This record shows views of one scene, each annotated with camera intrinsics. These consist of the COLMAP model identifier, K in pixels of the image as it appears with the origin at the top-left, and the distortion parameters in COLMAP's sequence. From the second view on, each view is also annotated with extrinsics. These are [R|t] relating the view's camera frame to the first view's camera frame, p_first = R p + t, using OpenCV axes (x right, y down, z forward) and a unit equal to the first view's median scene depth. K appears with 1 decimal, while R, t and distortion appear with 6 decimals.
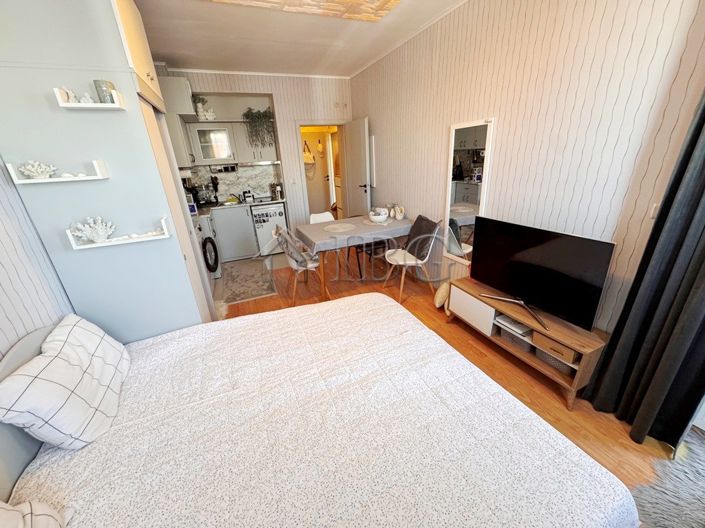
lens RADIAL K [[281.6, 0, 354.2], [0, 281.6, 263.3], [0, 0, 1]] dist [-0.002551, 0.000037]
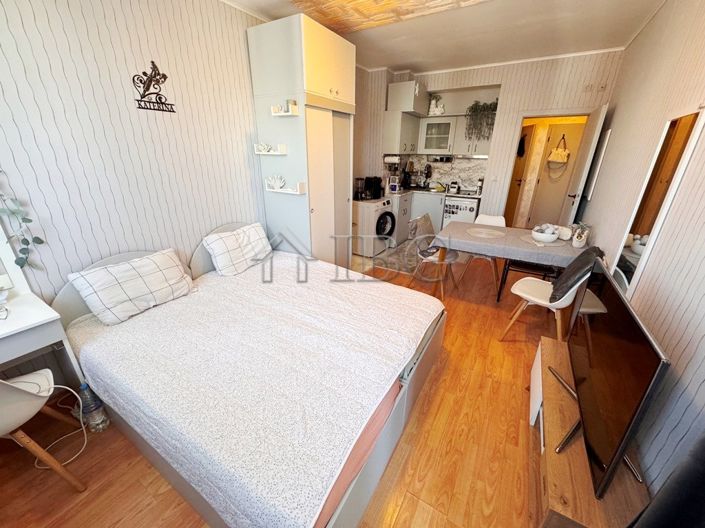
lens RADIAL K [[281.6, 0, 350.9], [0, 281.6, 263.0], [0, 0, 1]] dist [-0.002551, 0.000037]
pose [[0.571819, 0.353798, -0.740169, 0.311815], [-0.335238, 0.924231, 0.182791, -0.044956], [0.748758, 0.143610, 0.647099, 0.085997]]
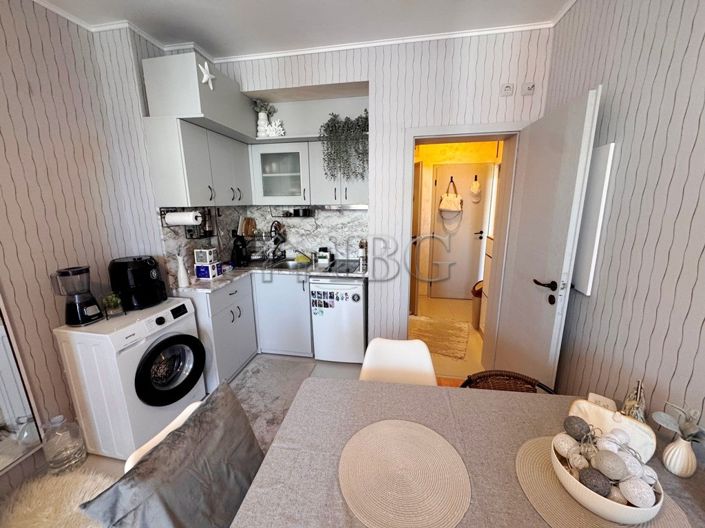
lens RADIAL K [[281.6, 0, 351.3], [0, 281.6, 262.5], [0, 0, 1]] dist [-0.002551, 0.000037]
pose [[0.830751, 0.158112, -0.533717, 0.012558], [-0.232566, 0.969706, -0.074724, -0.214479], [0.505733, 0.186201, 0.842356, 0.565136]]
